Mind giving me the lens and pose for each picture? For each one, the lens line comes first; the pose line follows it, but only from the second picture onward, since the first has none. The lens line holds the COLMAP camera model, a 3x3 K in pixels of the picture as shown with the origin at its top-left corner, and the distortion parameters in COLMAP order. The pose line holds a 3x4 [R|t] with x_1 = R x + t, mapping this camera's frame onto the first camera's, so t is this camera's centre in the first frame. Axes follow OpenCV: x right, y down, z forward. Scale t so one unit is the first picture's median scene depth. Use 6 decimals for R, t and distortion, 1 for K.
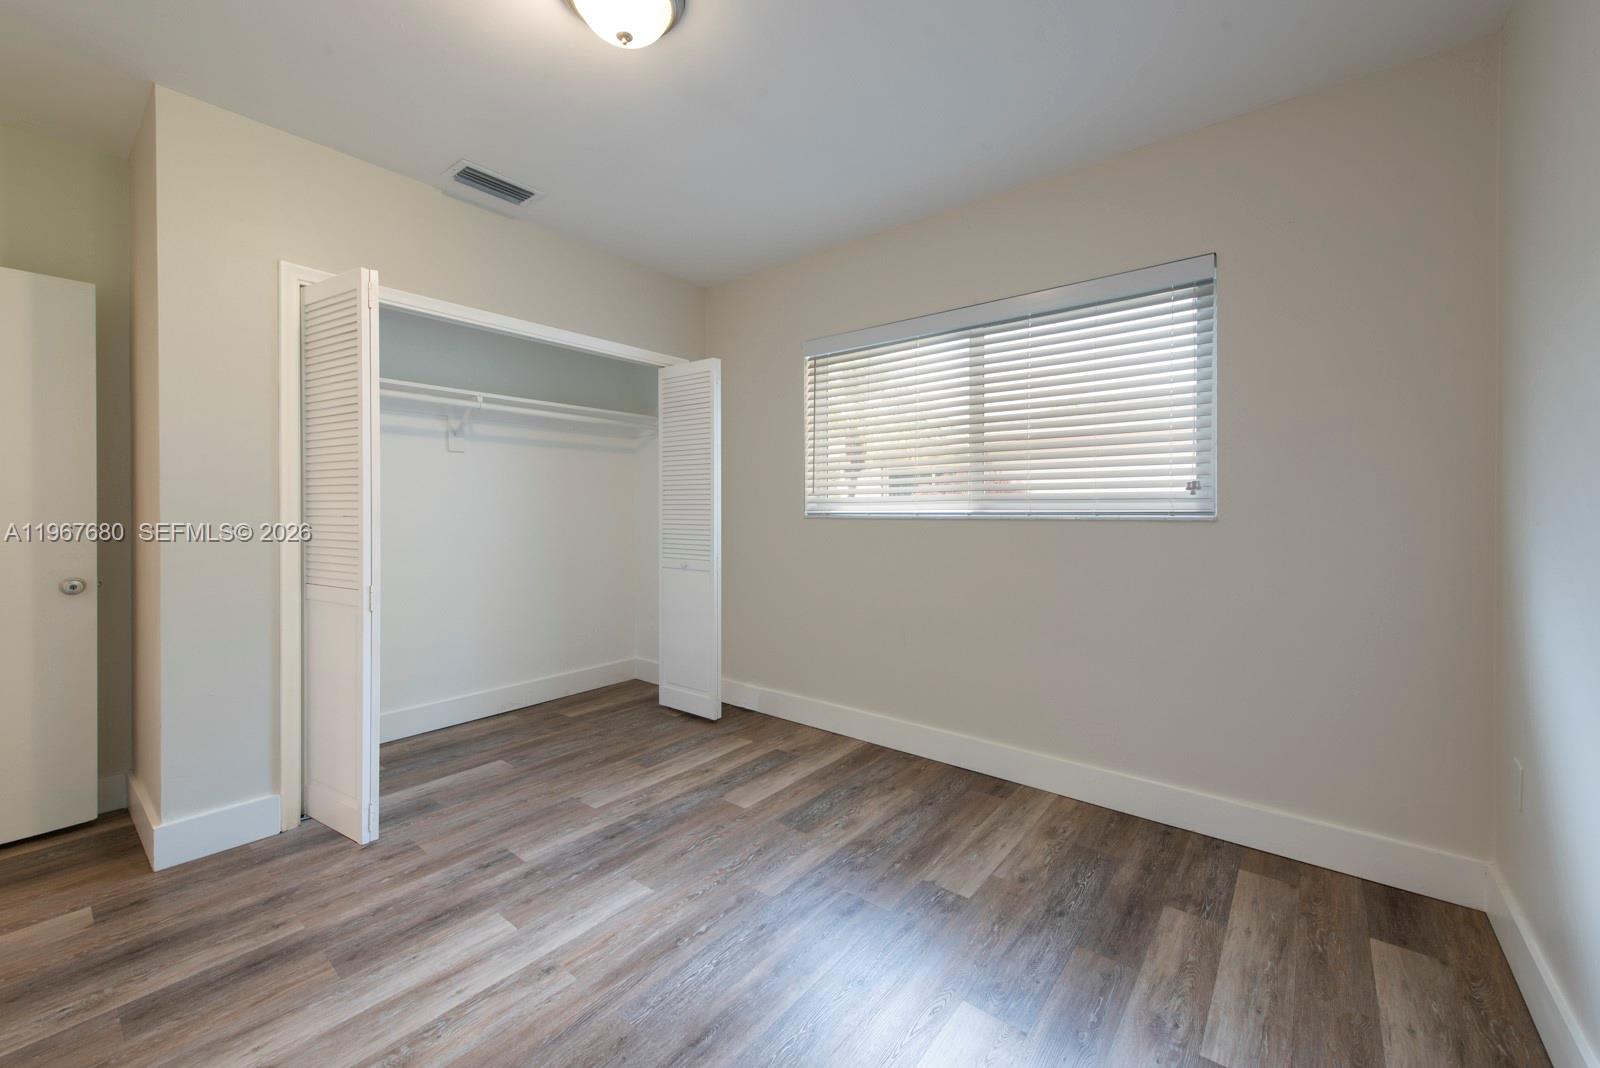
lens RADIAL K [[634.7, 0, 794.7], [0, 634.7, 503.9], [0, 0, 1]] dist [0.001706, -0.000068]
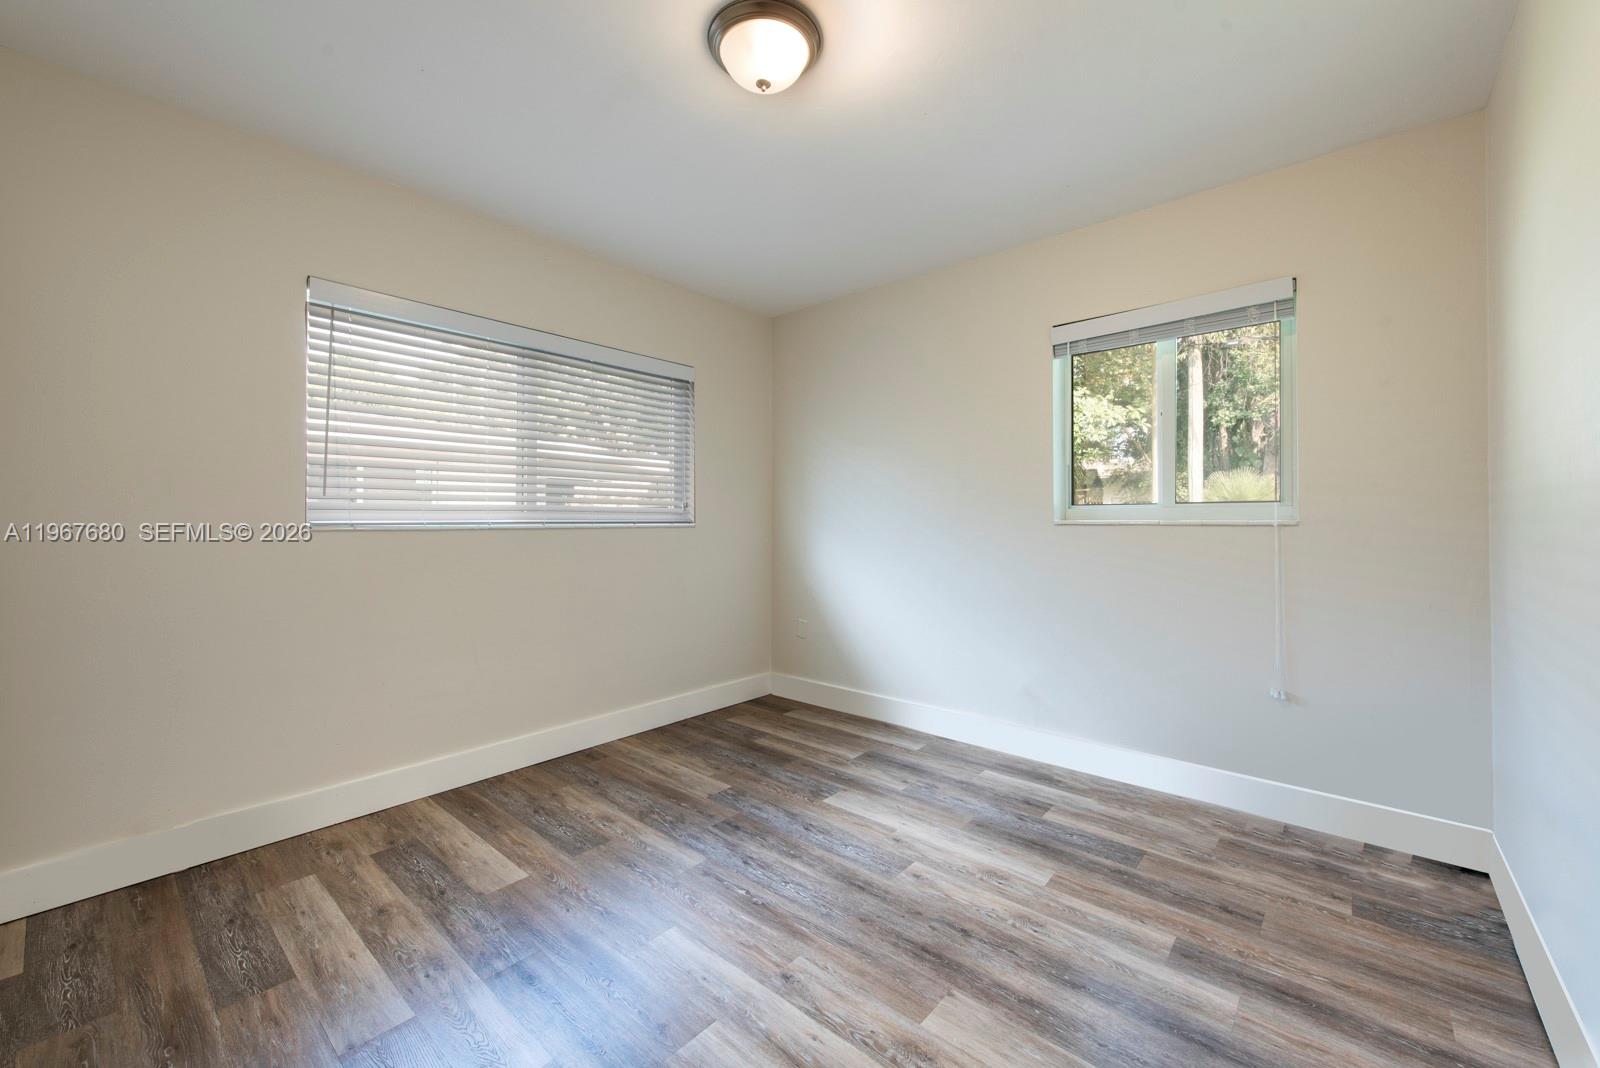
lens RADIAL K [[635.6, 0, 800.9], [0, 635.6, 521.7], [0, 0, 1]] dist [0.000228, -0.000462]
pose [[0.034753, -0.006155, 0.999377, -0.917619], [-0.004740, 0.999969, 0.006324, 0.007083], [-0.999385, -0.004957, 0.034723, 0.629262]]
